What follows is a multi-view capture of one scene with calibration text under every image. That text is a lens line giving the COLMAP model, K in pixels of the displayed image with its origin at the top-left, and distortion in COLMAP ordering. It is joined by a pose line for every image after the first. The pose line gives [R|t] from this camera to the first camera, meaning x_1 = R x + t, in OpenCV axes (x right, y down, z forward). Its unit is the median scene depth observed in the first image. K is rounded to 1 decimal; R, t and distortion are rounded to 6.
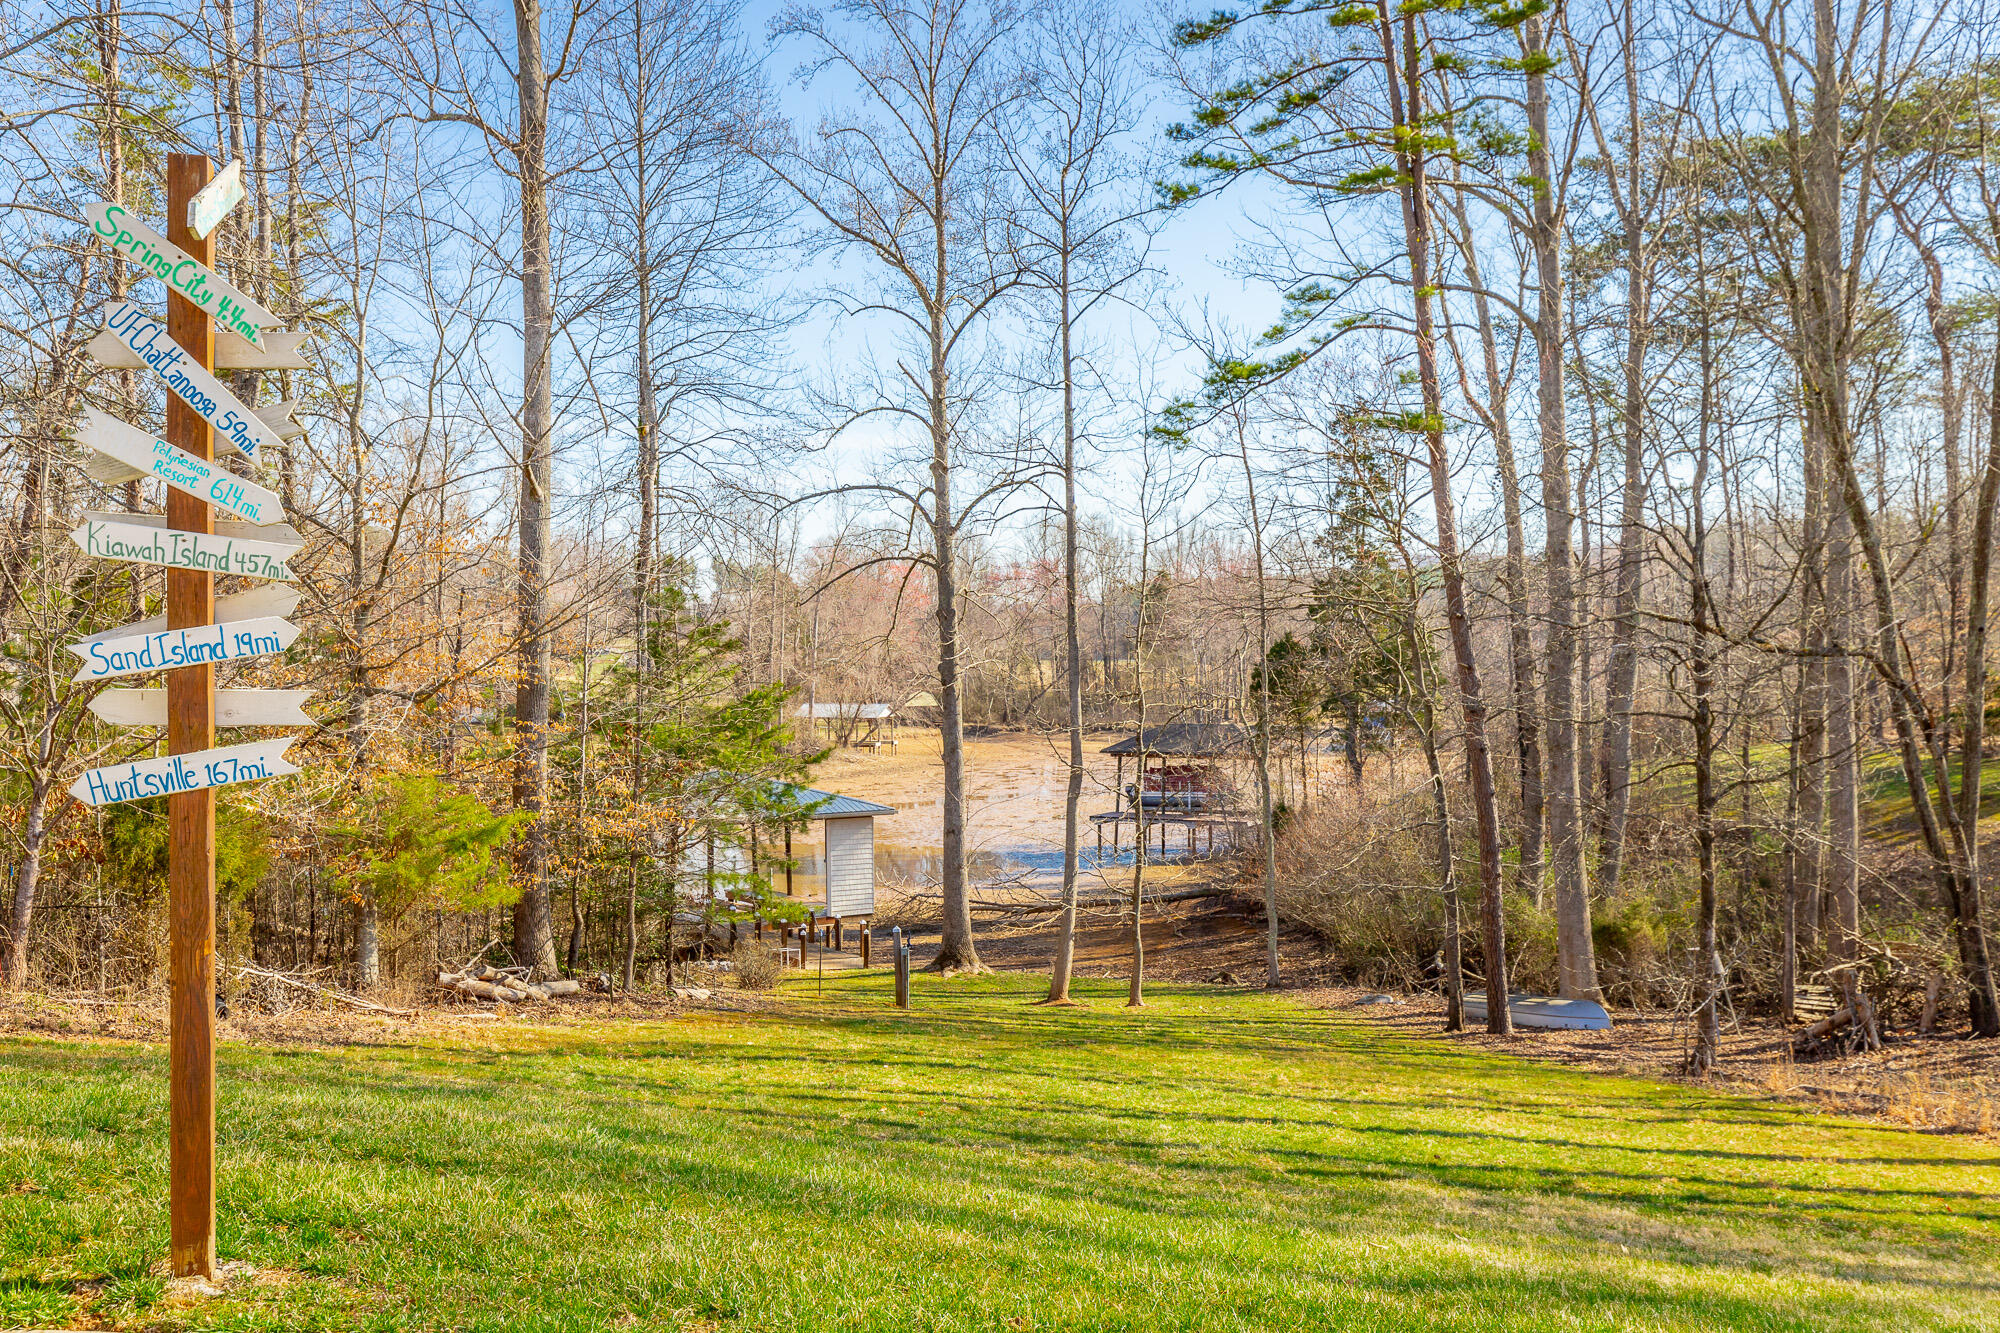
lens RADIAL K [[1958.8, 0, 992.6], [0, 1958.8, 749.0], [0, 0, 1]] dist [-0.000827, 0.000000]
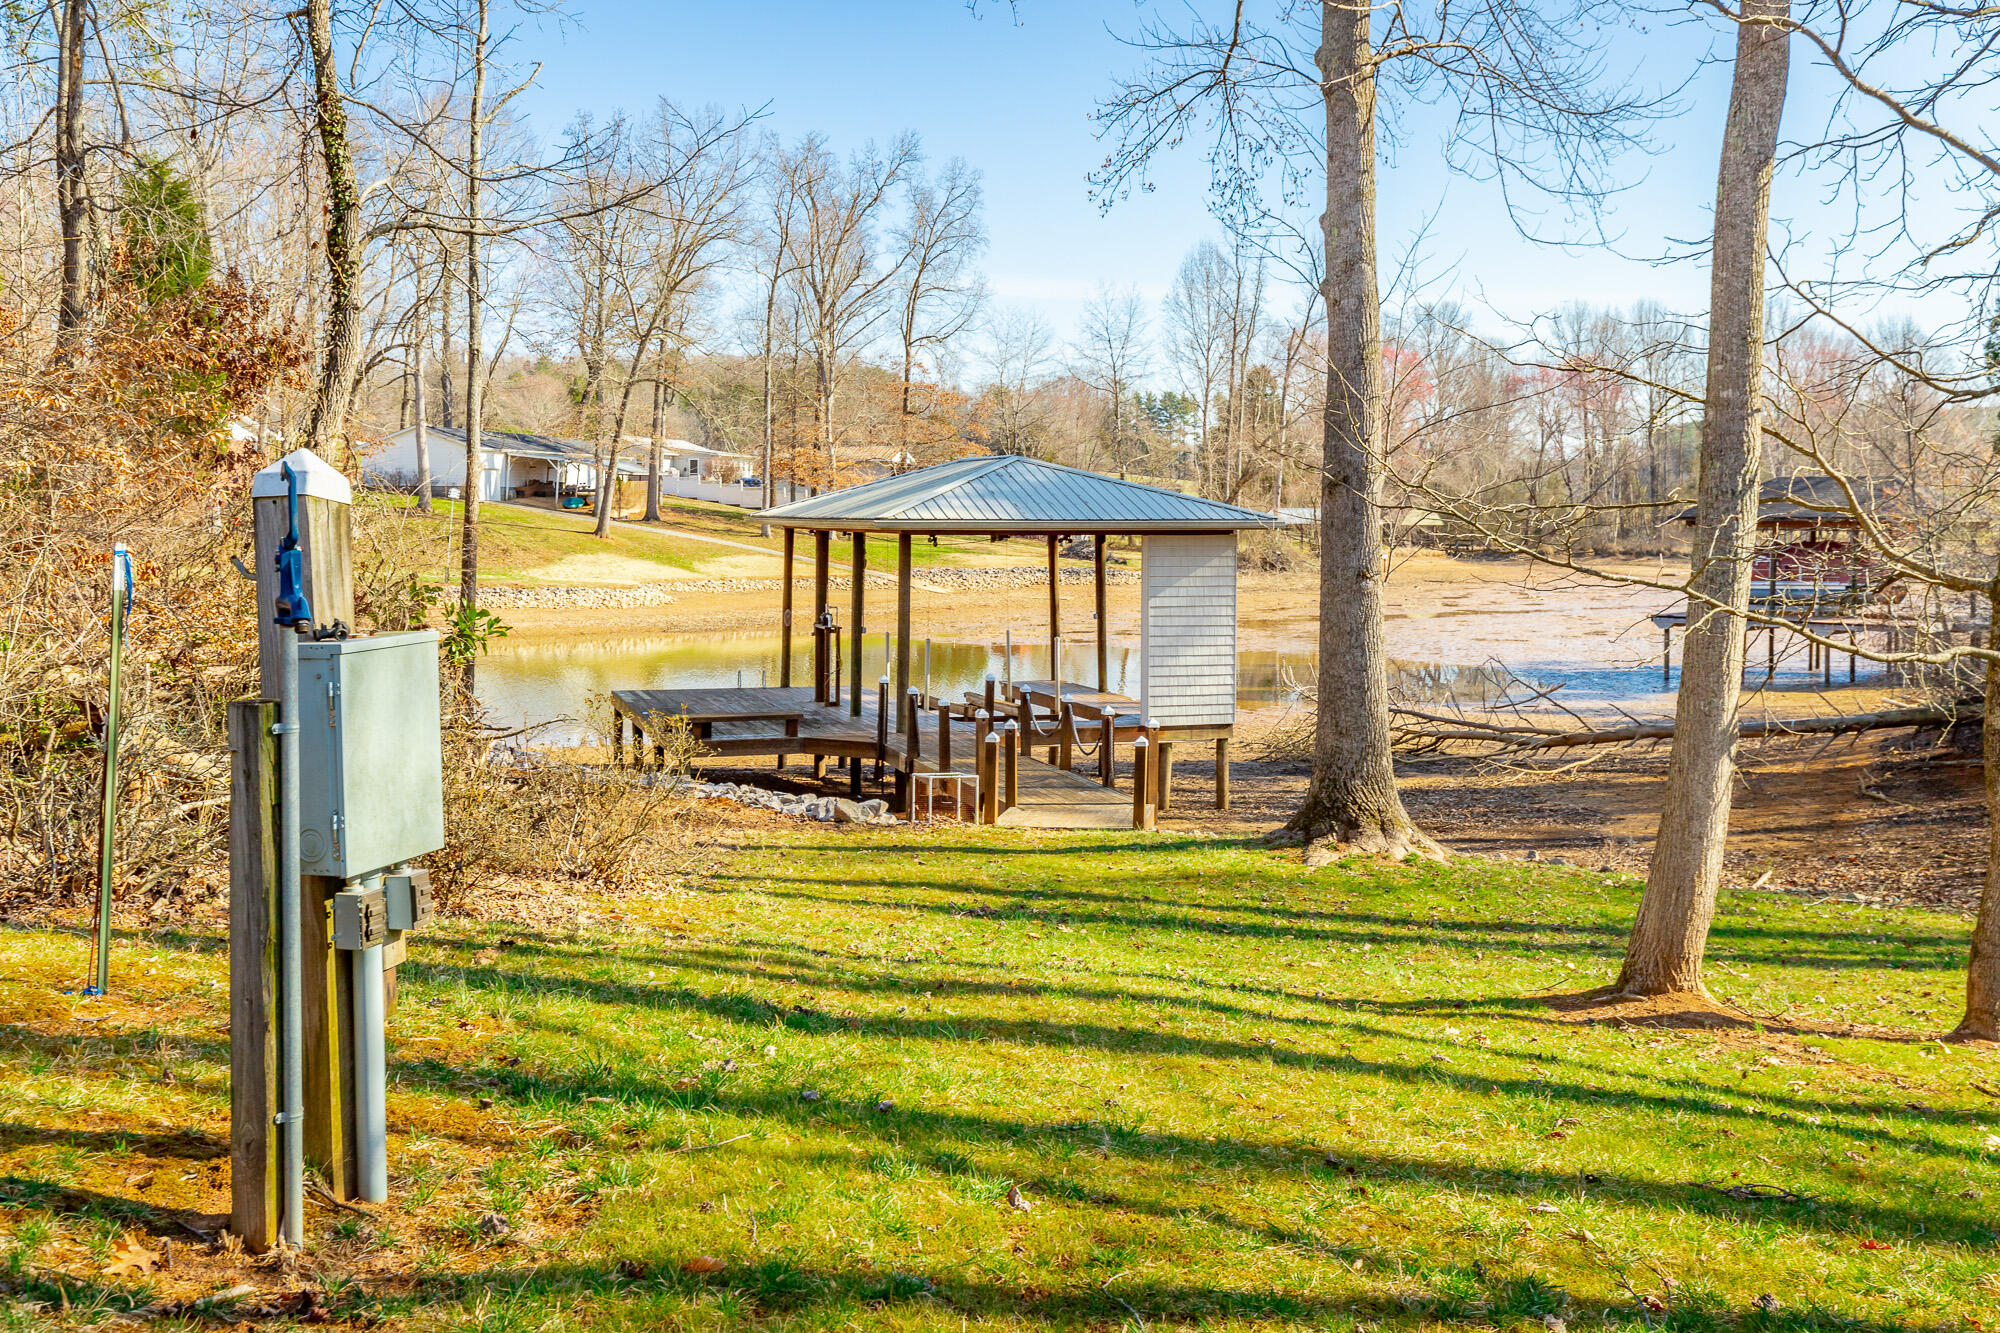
lens RADIAL K [[1958.8, 0, 1008.1], [0, 1958.8, 648.6], [0, 0, 1]] dist [-0.000827, 0.000000]
pose [[0.967875, 0.026981, -0.249981, 0.009356], [-0.022003, 0.999500, 0.022686, 0.055688], [0.250468, -0.016457, 0.967985, 0.510183]]
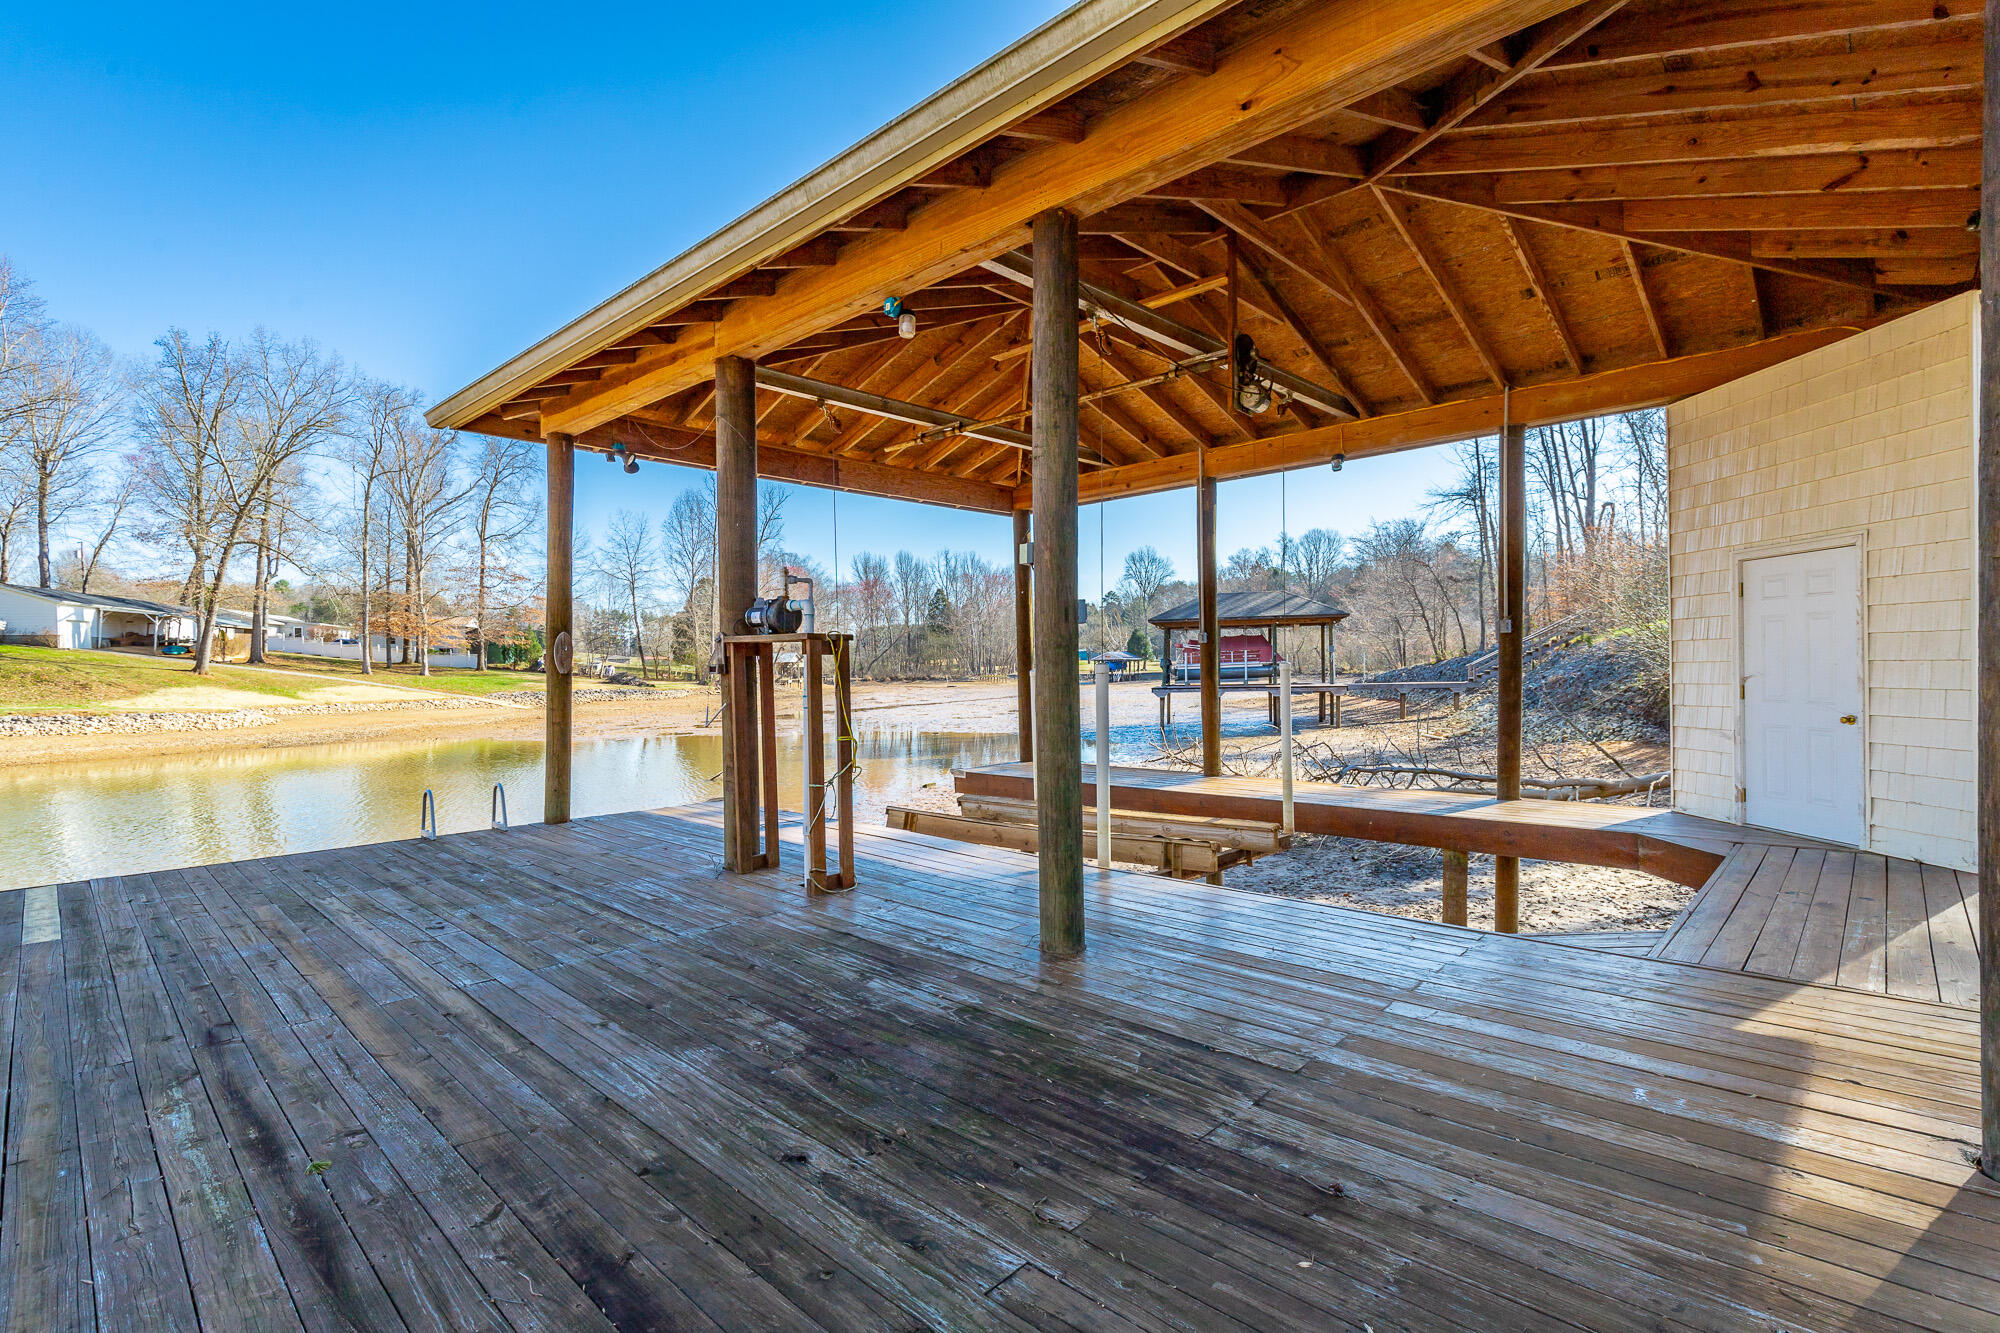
lens RADIAL K [[905.6, 0, 1011.9], [0, 905.6, 680.4], [0, 0, 1]] dist [0.003124, -0.000089]
pose [[0.968106, -0.015930, 0.250032, -0.187106], [0.026233, 0.998936, -0.037926, 0.070691], [-0.249162, 0.043276, 0.967494, 0.963854]]
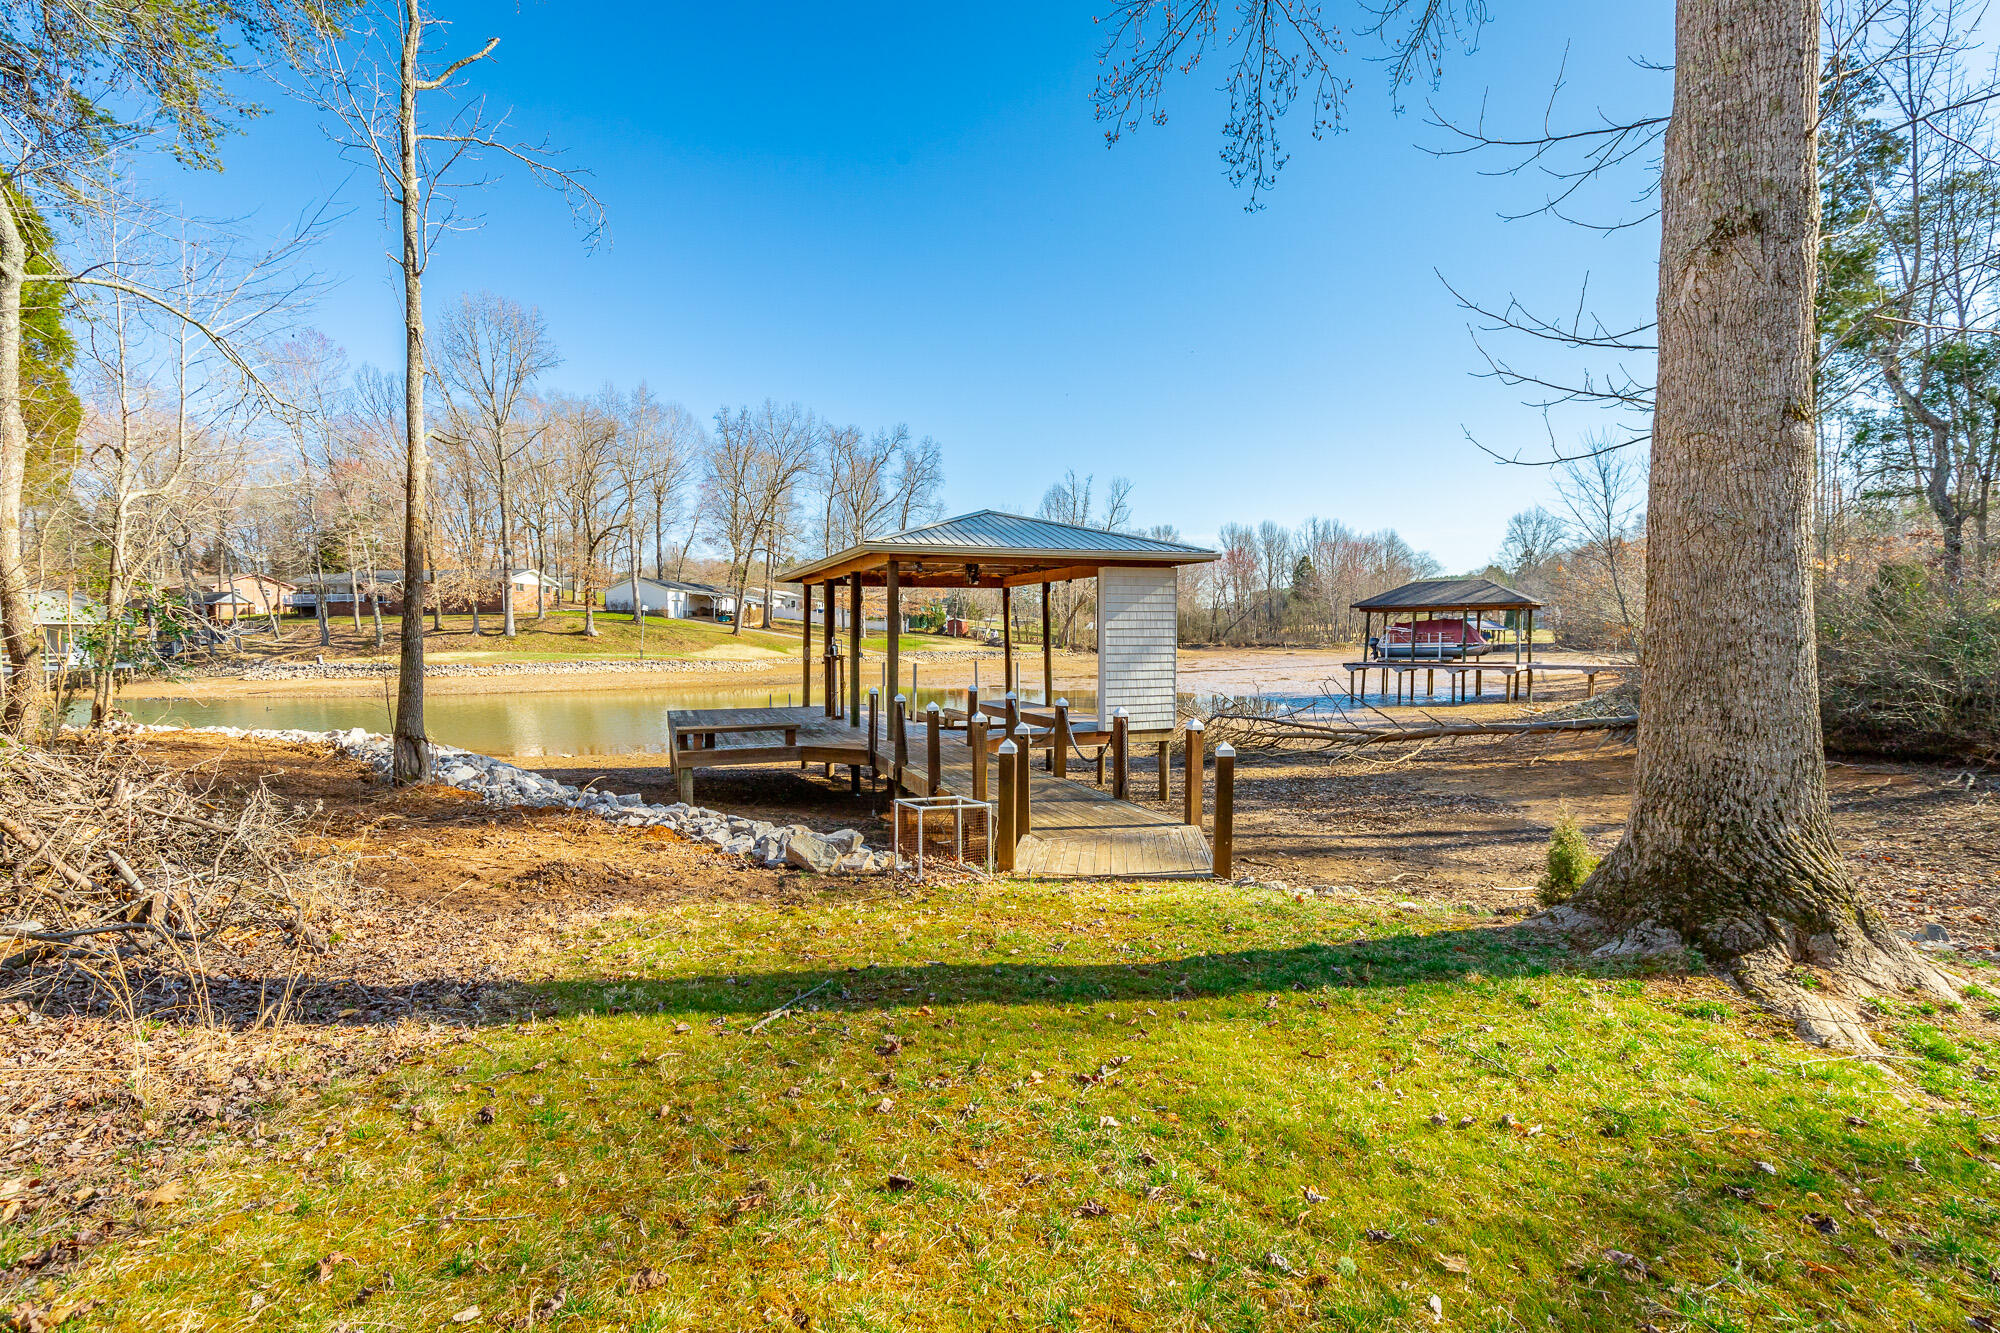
lens RADIAL K [[905.6, 0, 1008.2], [0, 905.6, 697.3], [0, 0, 1]] dist [0.003124, -0.000089]
pose [[0.981581, 0.014449, -0.190499, -0.059285], [-0.010858, 0.999743, 0.019882, 0.071189], [0.190738, -0.017447, 0.981486, 0.738156]]
